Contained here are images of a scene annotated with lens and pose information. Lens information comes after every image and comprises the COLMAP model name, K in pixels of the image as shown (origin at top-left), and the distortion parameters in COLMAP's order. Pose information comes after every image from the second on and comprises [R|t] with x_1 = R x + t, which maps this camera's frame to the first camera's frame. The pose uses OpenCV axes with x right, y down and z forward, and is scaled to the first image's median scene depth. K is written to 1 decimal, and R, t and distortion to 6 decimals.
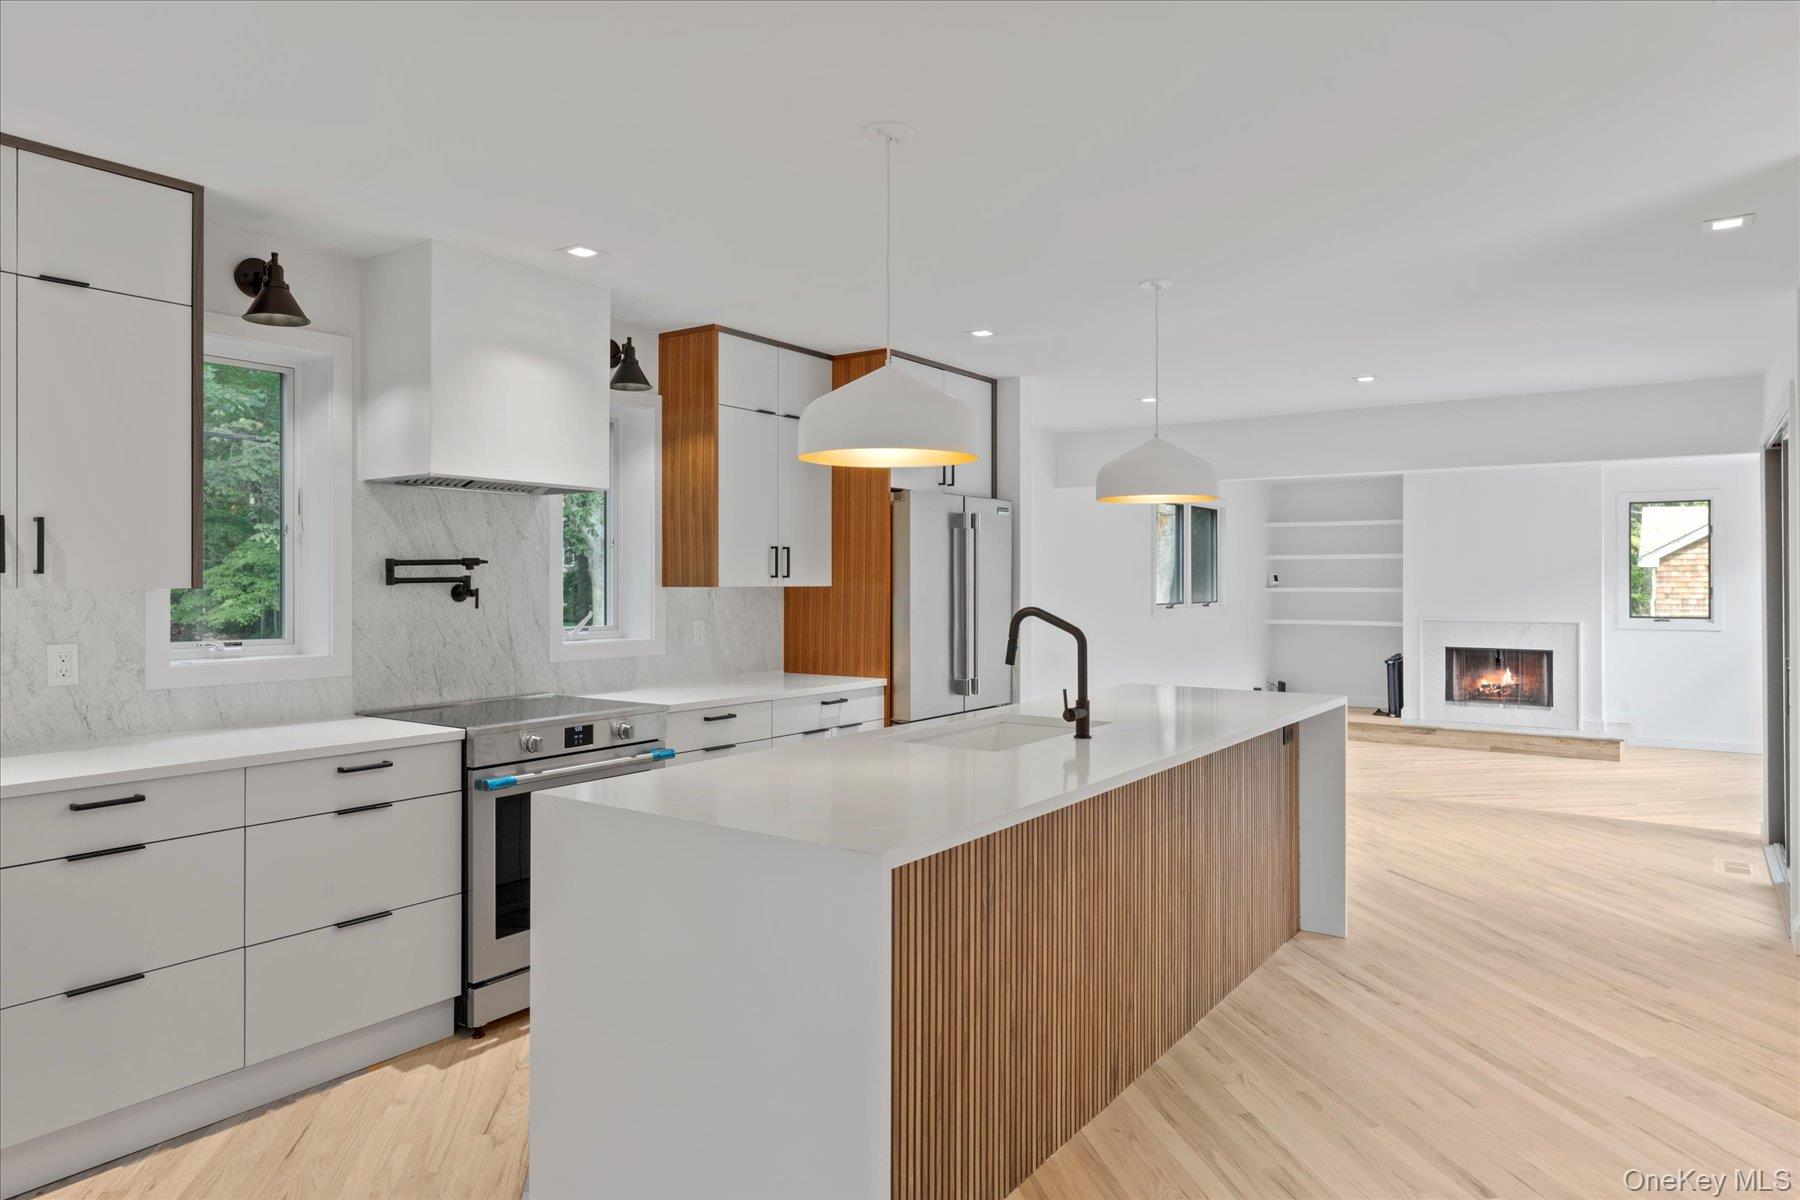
lens RADIAL K [[1109.4, 0, 907.4], [0, 1109.4, 578.2], [0, 0, 1]] dist [-0.002033, 0.000901]
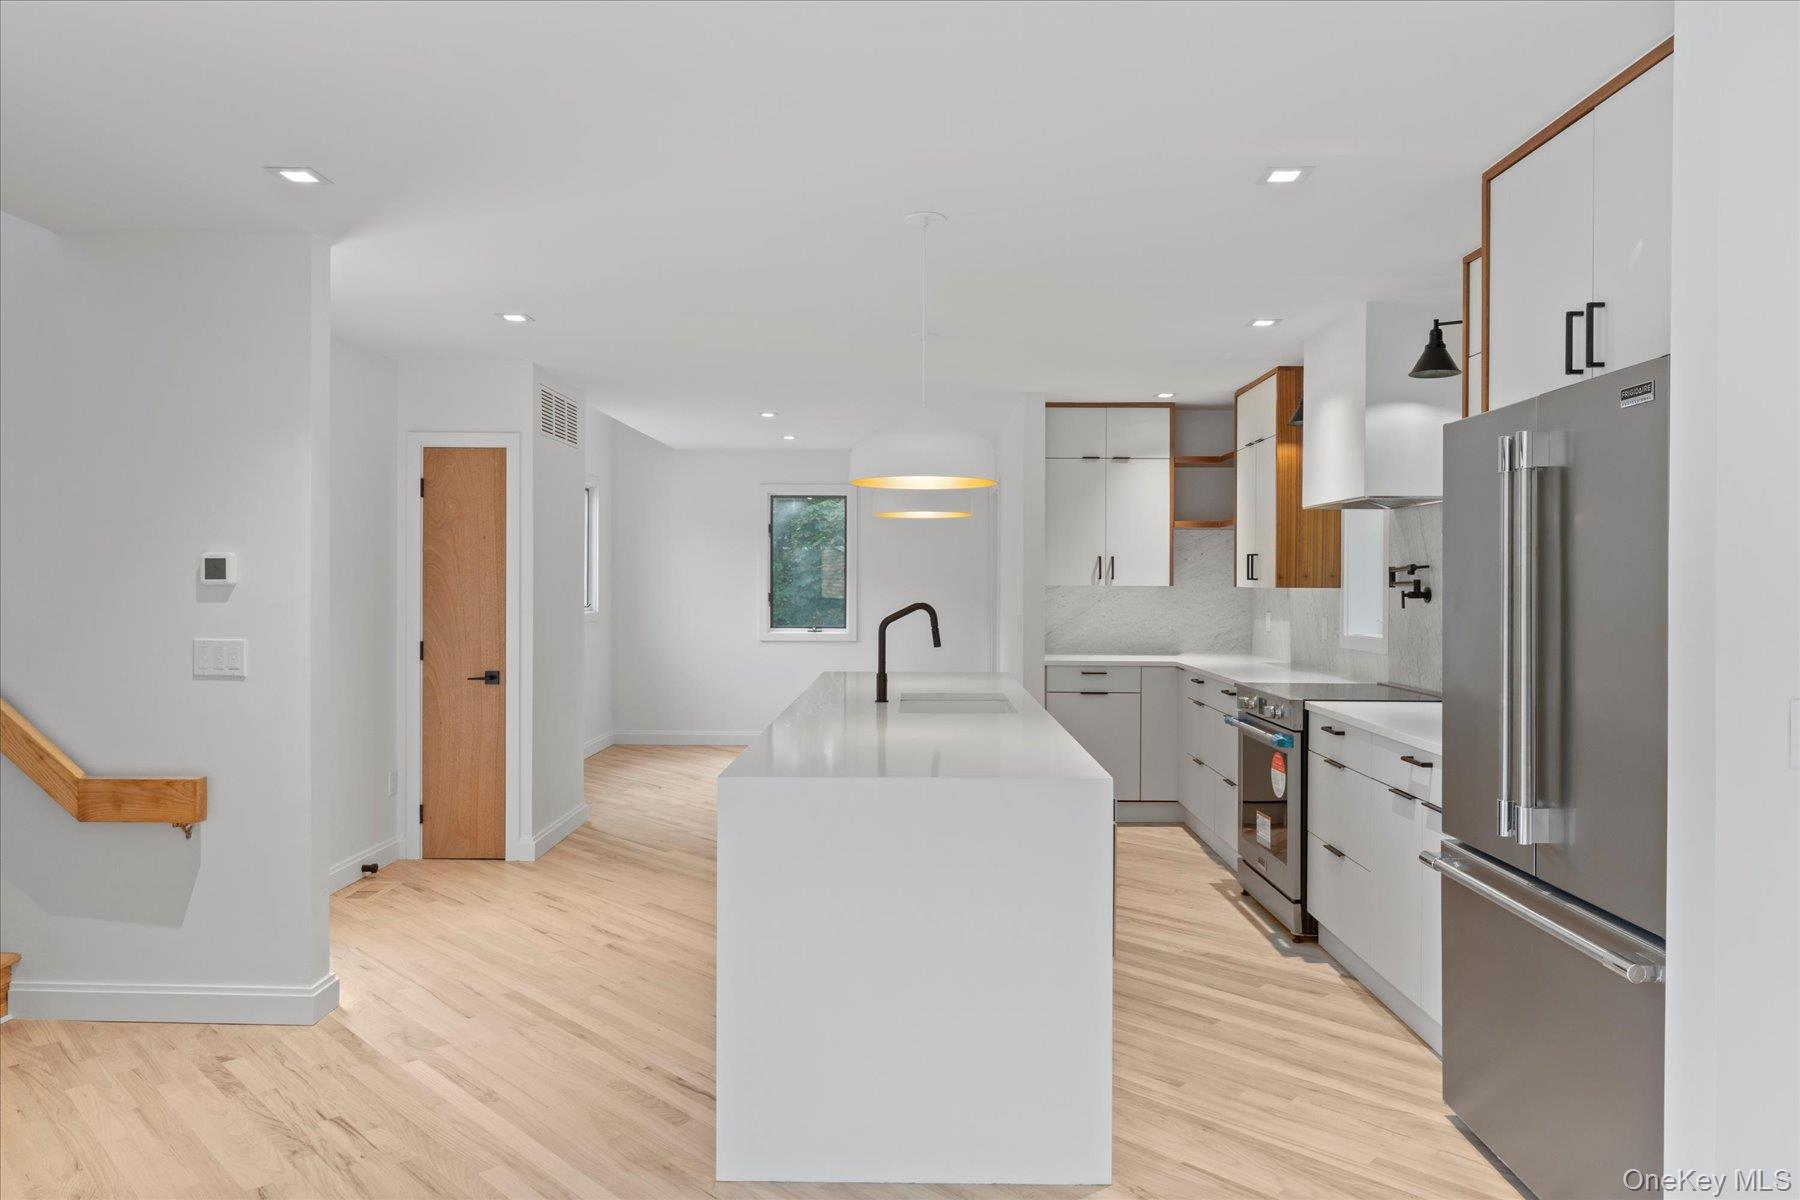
lens RADIAL K [[1155.8, 0, 904.2], [0, 1155.8, 589.7], [0, 0, 1]] dist [0.000846, 0.001472]
pose [[-0.825563, 0.000677, -0.564309, 0.591818], [-0.003175, 0.999978, 0.005845, 0.002138], [0.564301, 0.006617, -0.825543, 1.397974]]
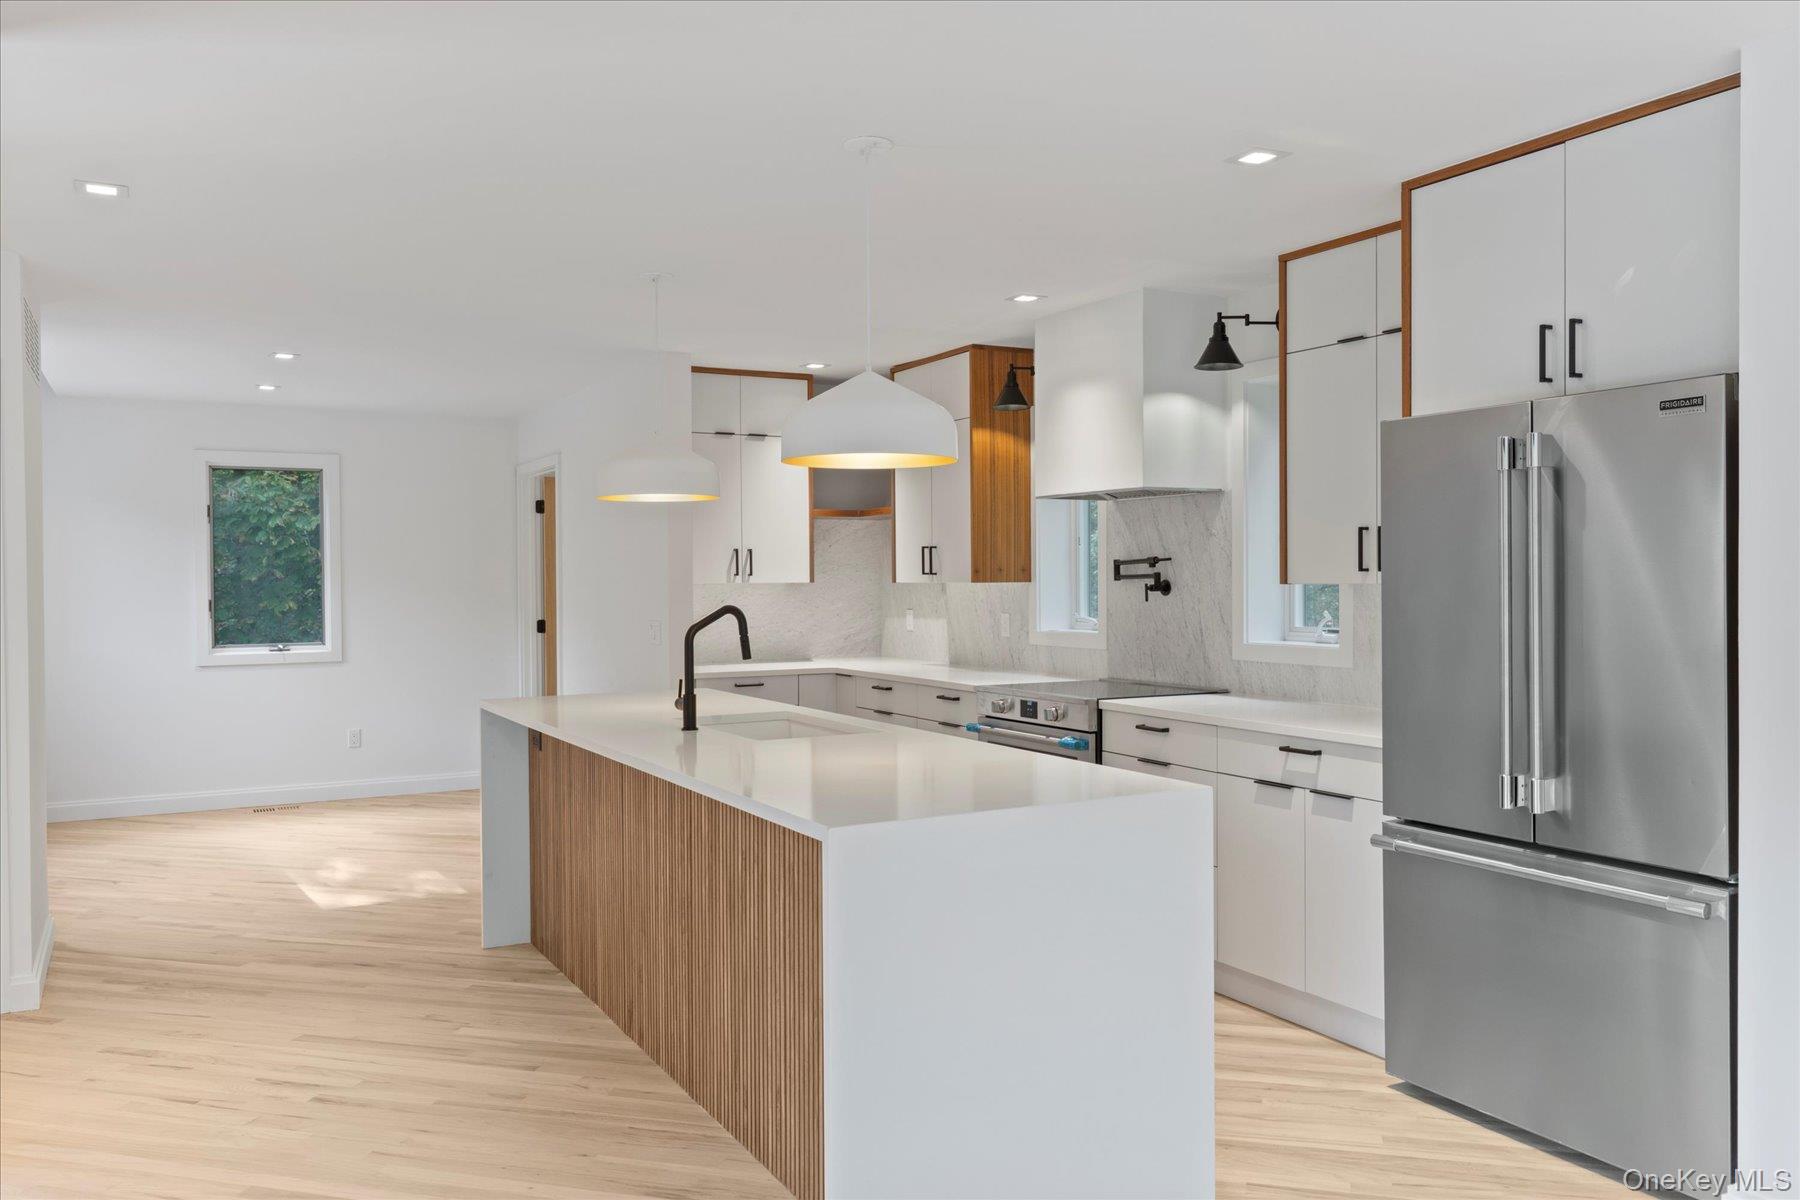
lens RADIAL K [[1352.0, 0, 900.0], [0, 1352.0, 600.0], [0, 0, 1]] dist [0.000574, 0.001505]
pose [[-0.443927, 0.018102, -0.895880, 0.795074], [0.008979, 0.999836, 0.015753, 0.001367], [0.896018, -0.001051, -0.444017, 1.142519]]
